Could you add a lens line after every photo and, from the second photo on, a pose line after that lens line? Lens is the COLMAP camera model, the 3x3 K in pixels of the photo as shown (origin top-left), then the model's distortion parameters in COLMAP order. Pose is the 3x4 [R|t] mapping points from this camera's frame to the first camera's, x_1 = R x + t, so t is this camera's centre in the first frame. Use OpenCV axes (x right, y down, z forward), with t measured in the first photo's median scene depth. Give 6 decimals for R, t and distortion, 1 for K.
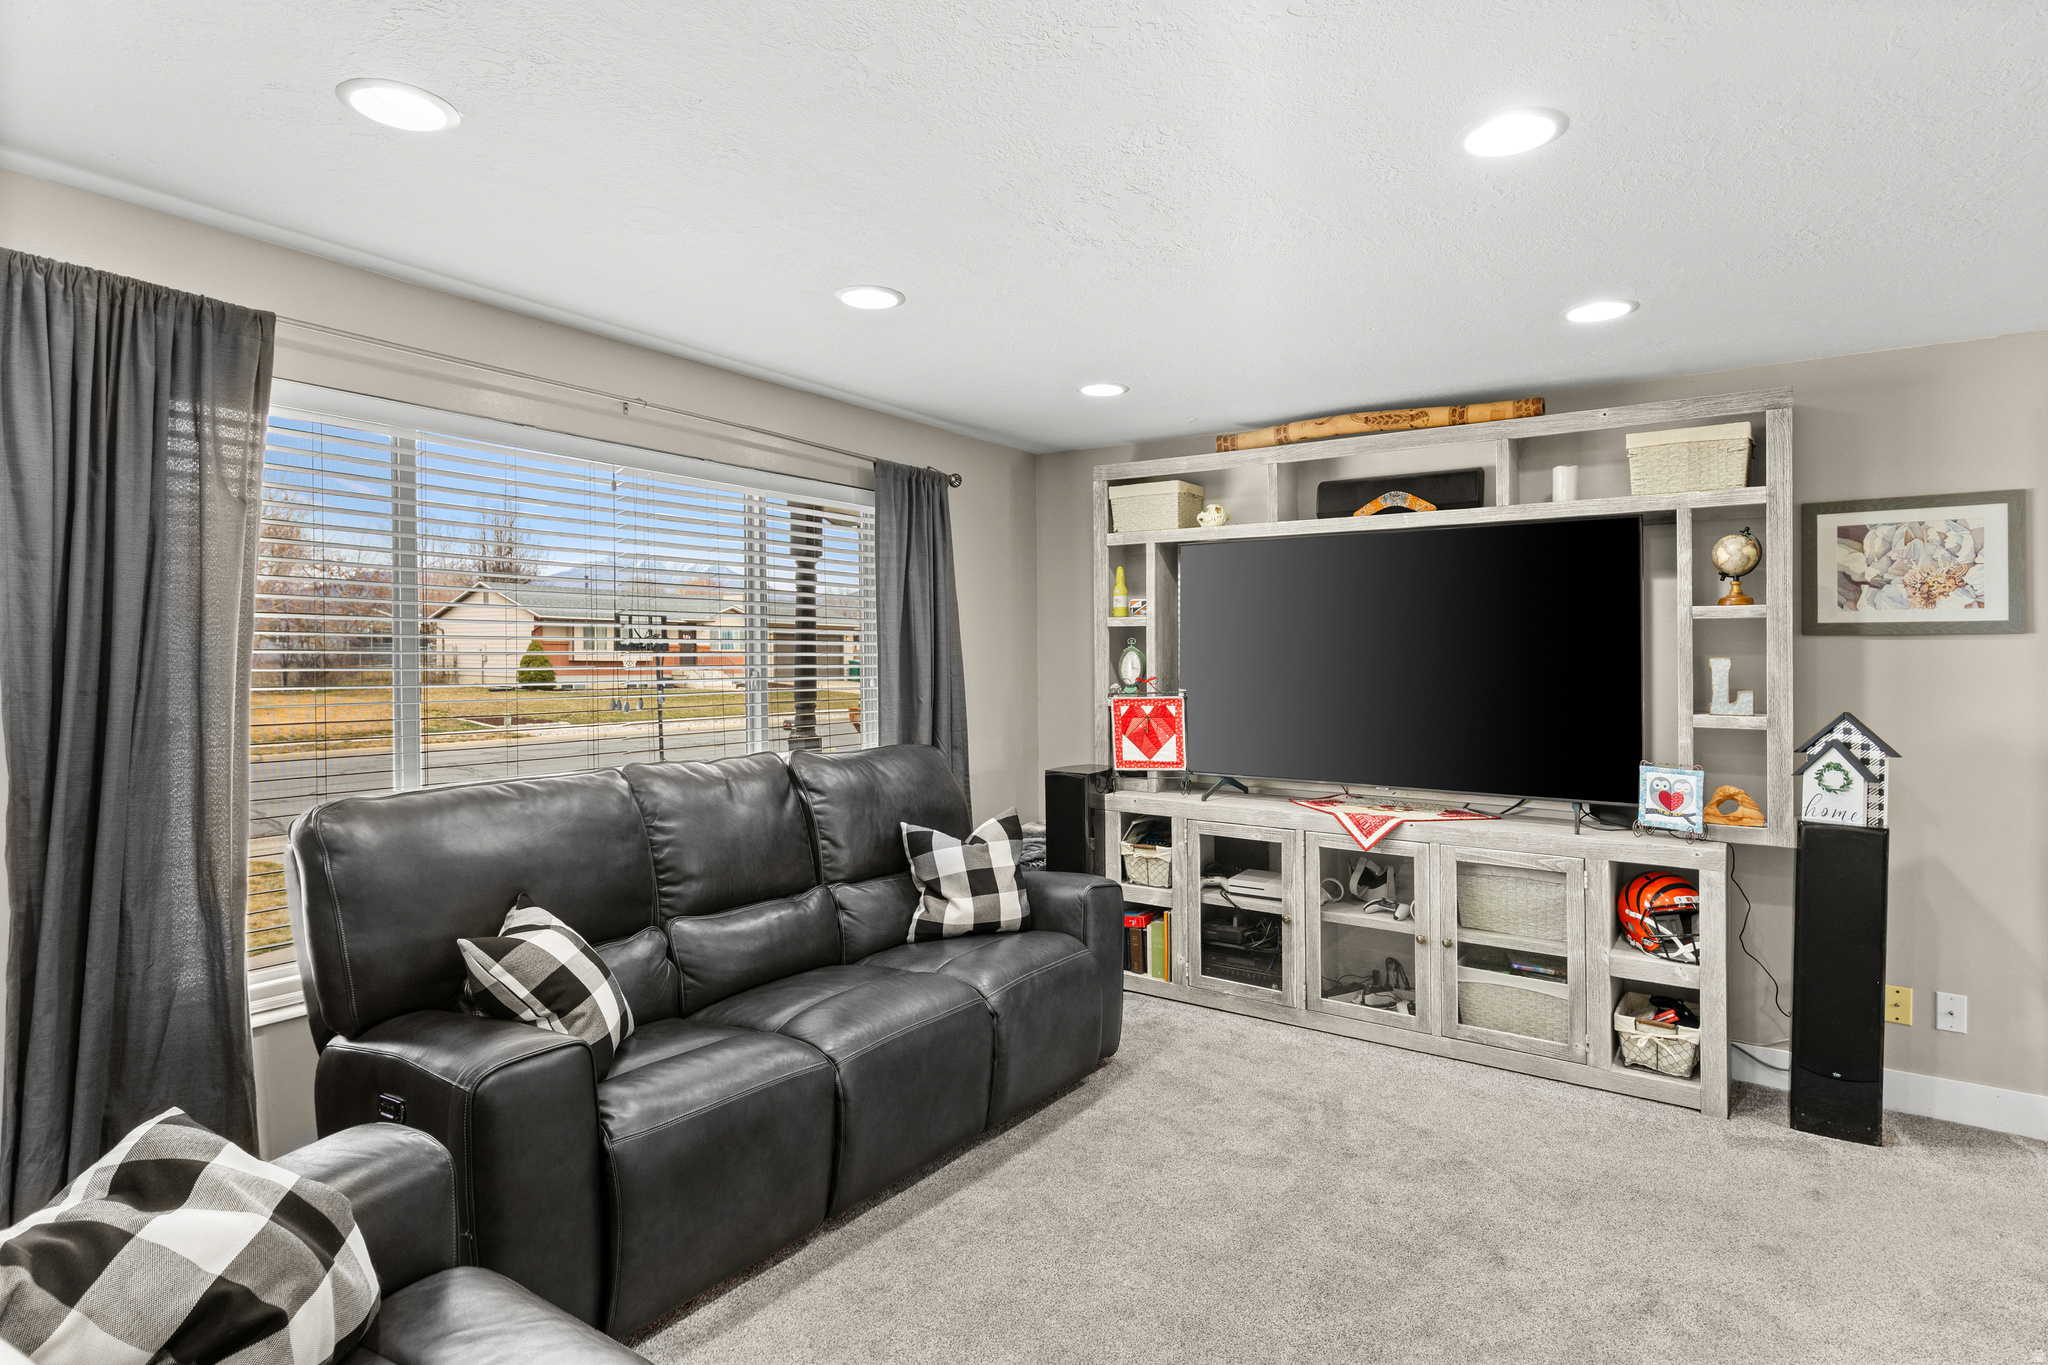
lens RADIAL K [[1091.7, 0, 1027.9], [0, 1091.7, 669.2], [0, 0, 1]] dist [0.003126, 0.000556]
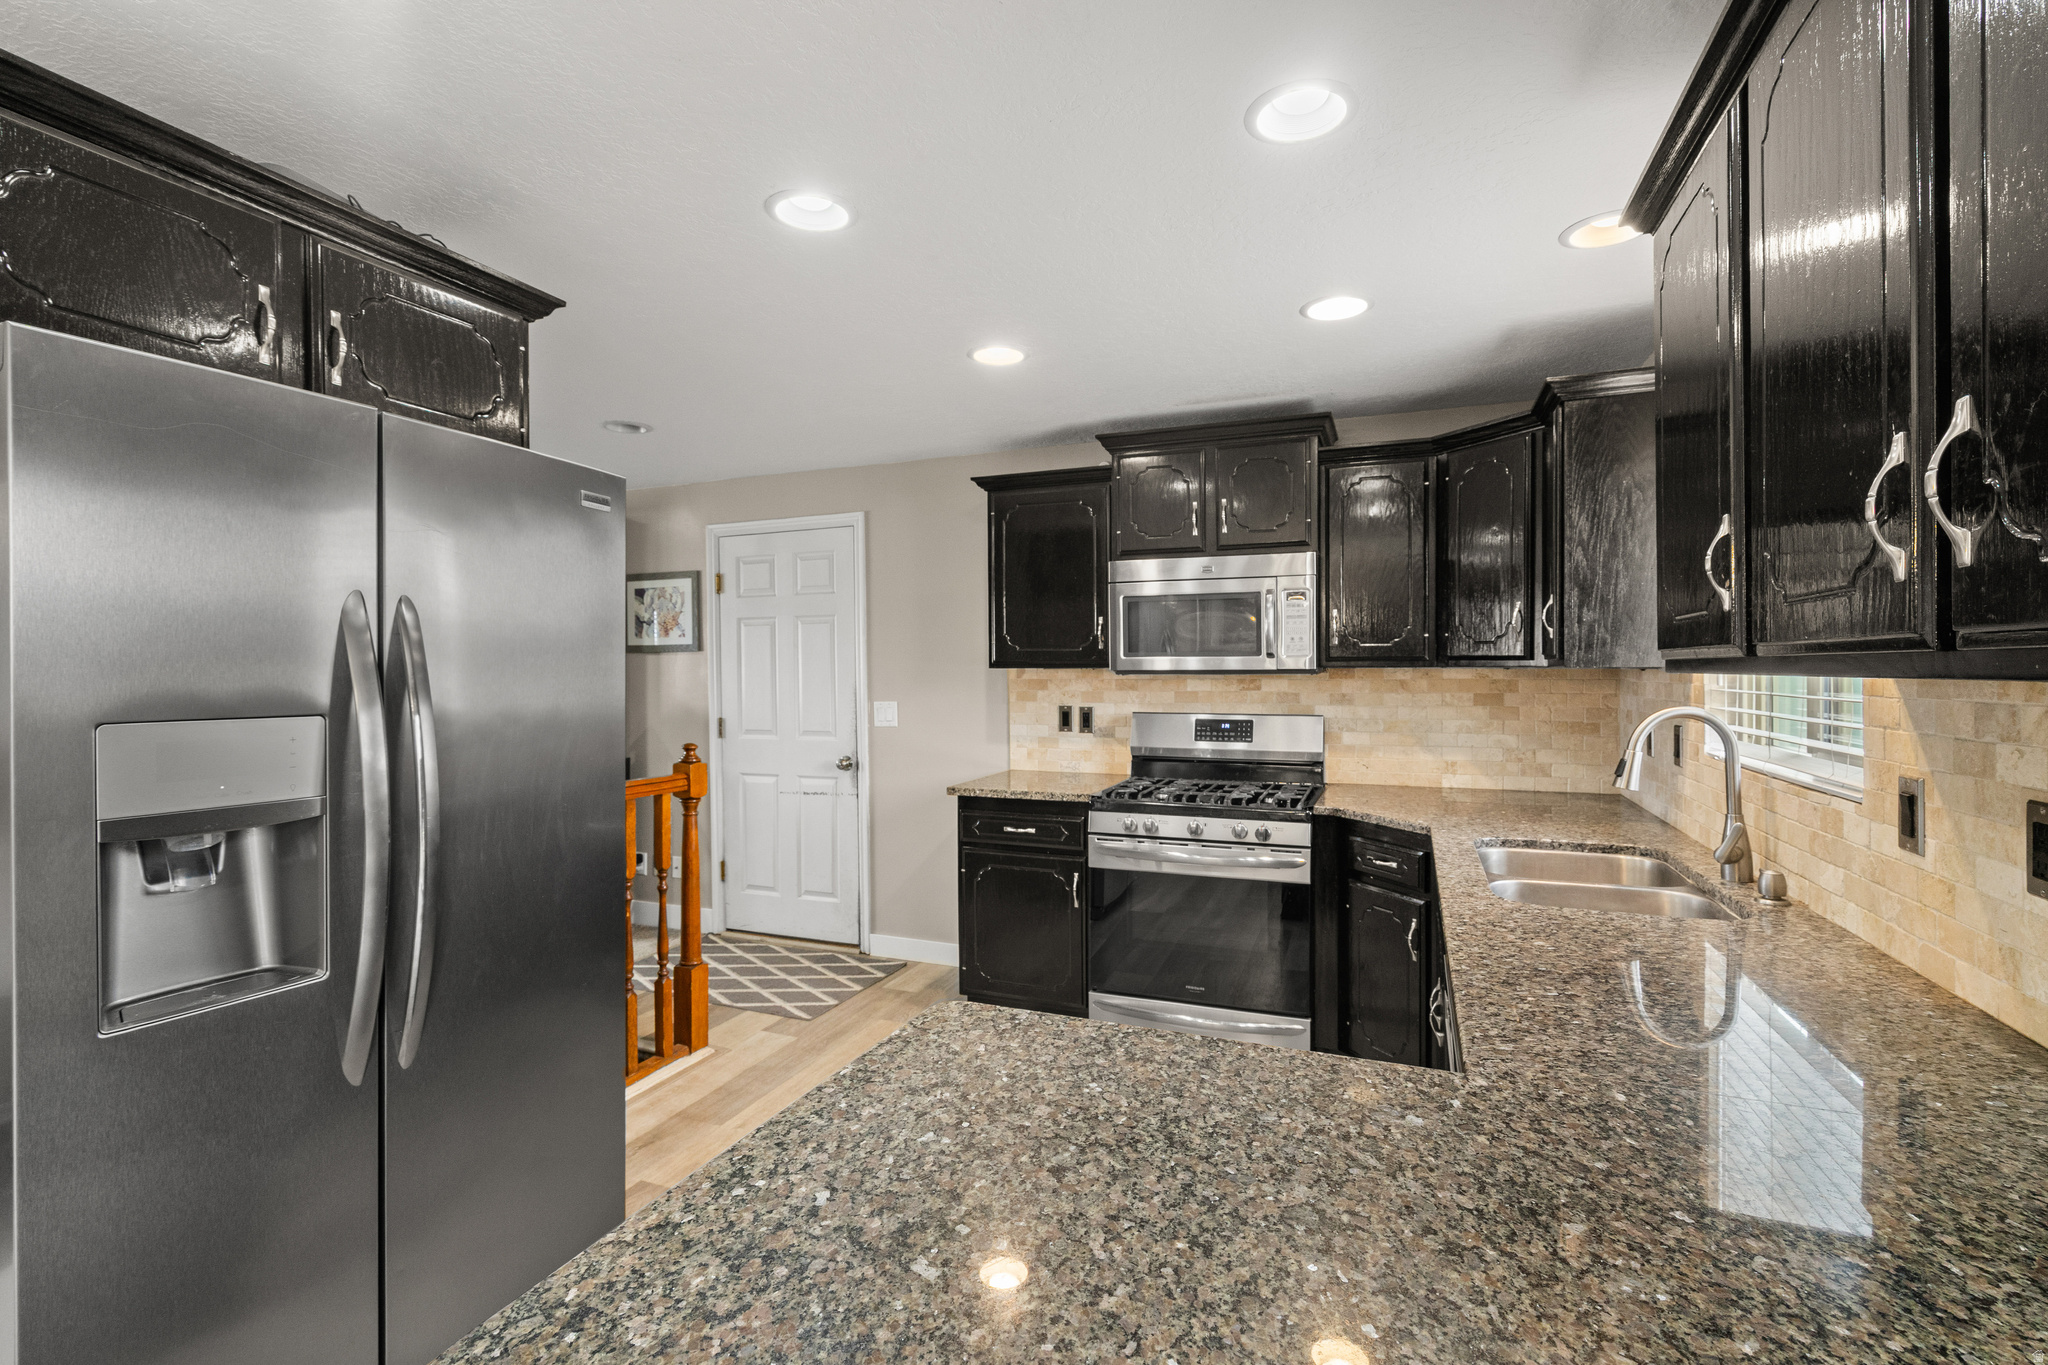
lens RADIAL K [[952.6, 0, 1011.8], [0, 952.6, 700.6], [0, 0, 1]] dist [-0.000226, -0.001785]
pose [[0.972965, -0.015897, 0.230404, 0.904105], [0.010403, 0.999632, 0.025041, 0.011952], [-0.230717, -0.021967, 0.972773, -0.541429]]
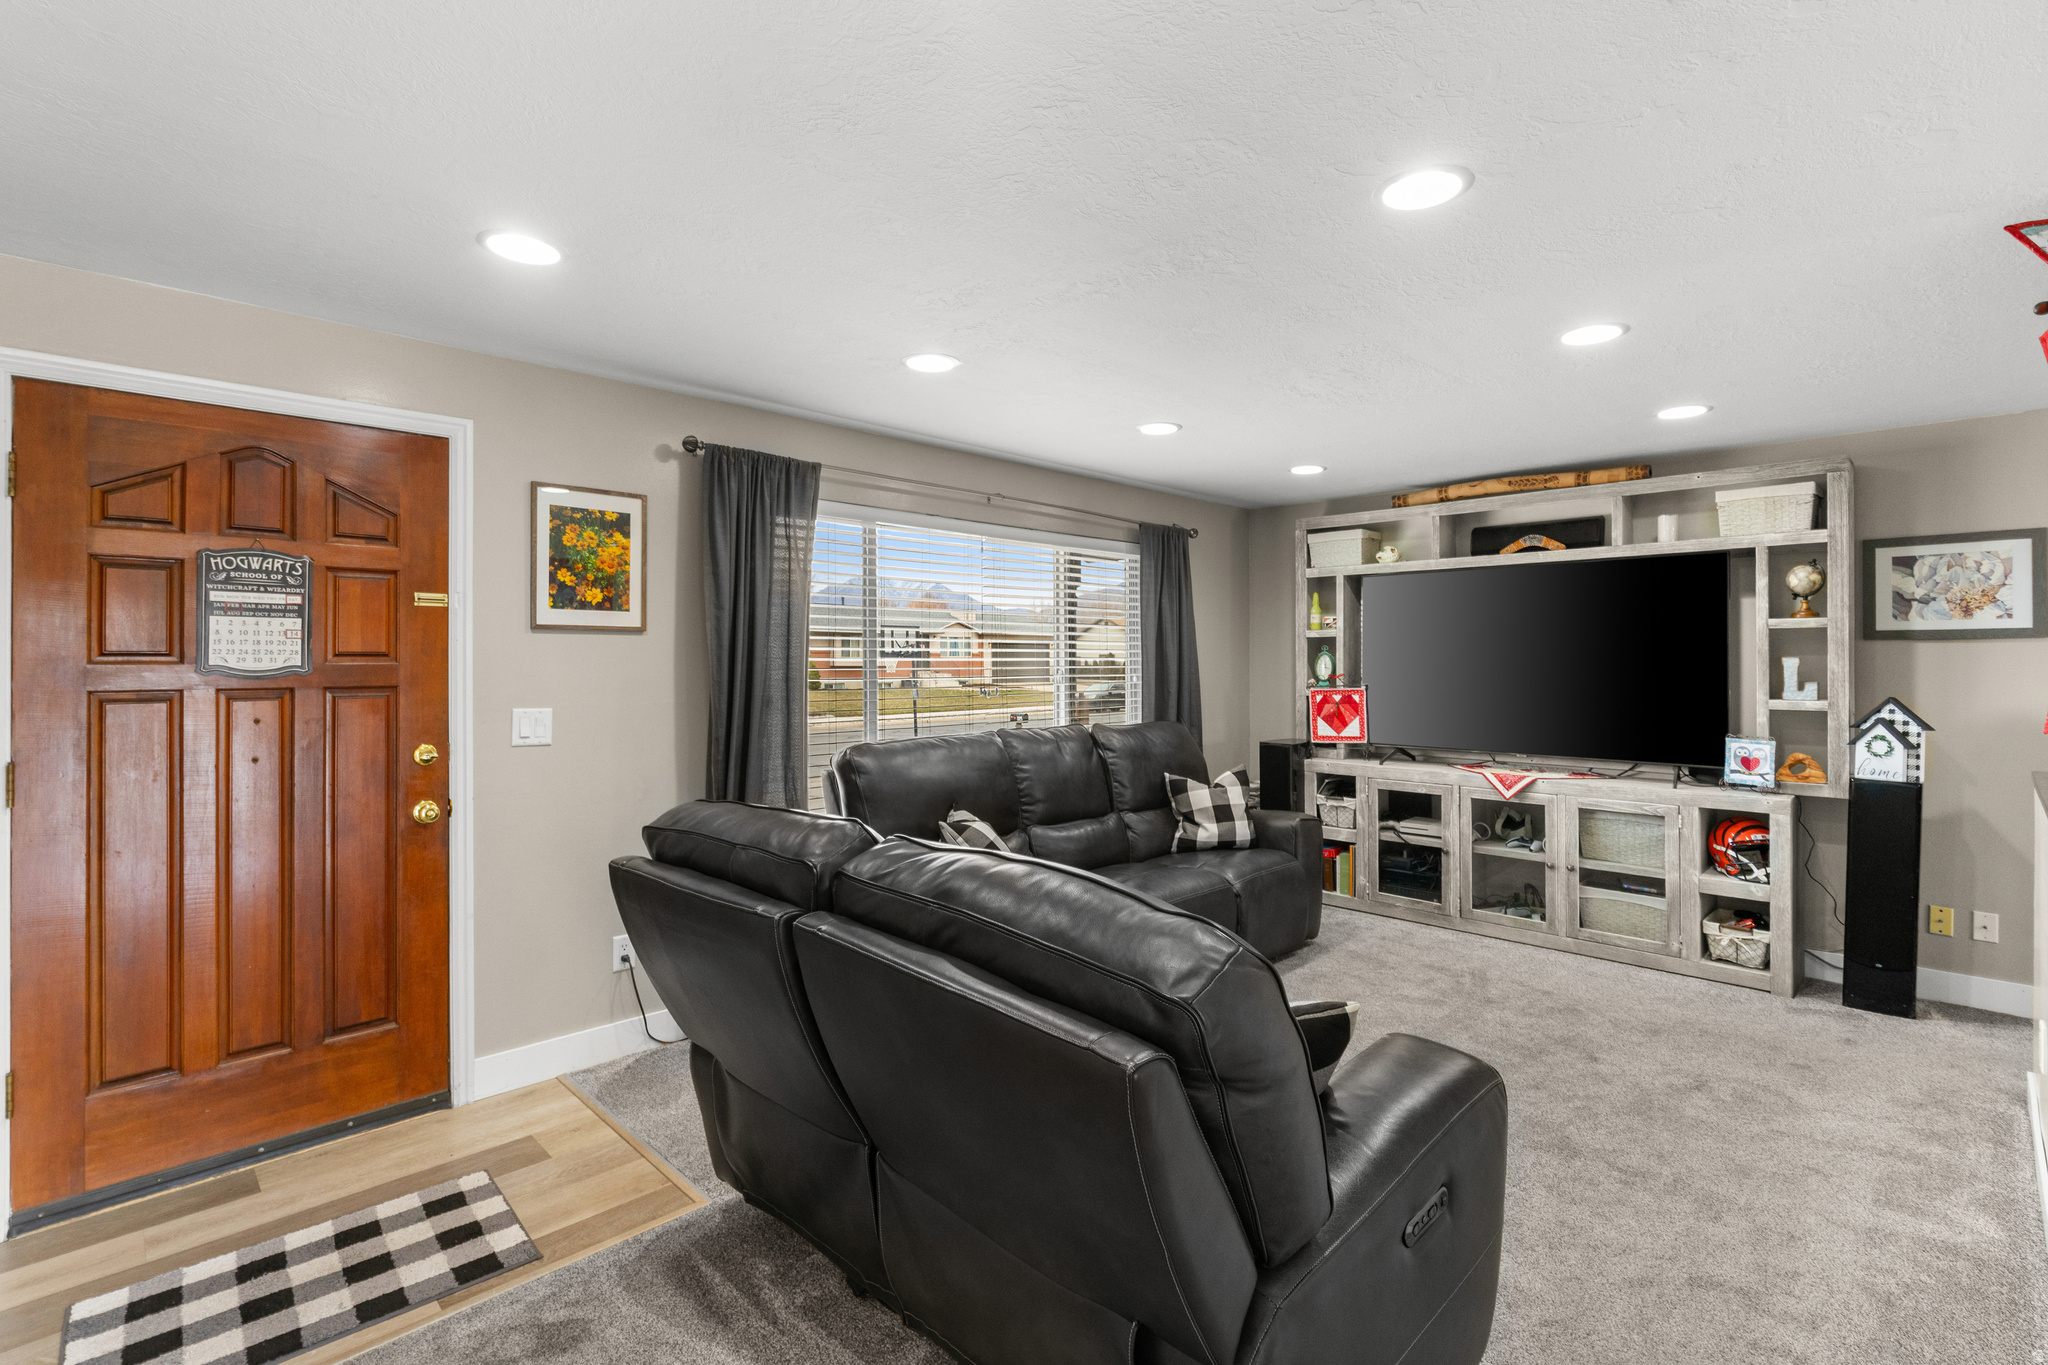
lens RADIAL K [[952.6, 0, 1015.1], [0, 952.6, 683.5], [0, 0, 1]] dist [-0.000226, -0.001785]
pose [[0.980822, -0.000011, -0.194905, -0.066803], [0.002301, 0.999931, 0.011522, 0.005397], [0.194891, -0.011750, 0.980754, -0.307214]]
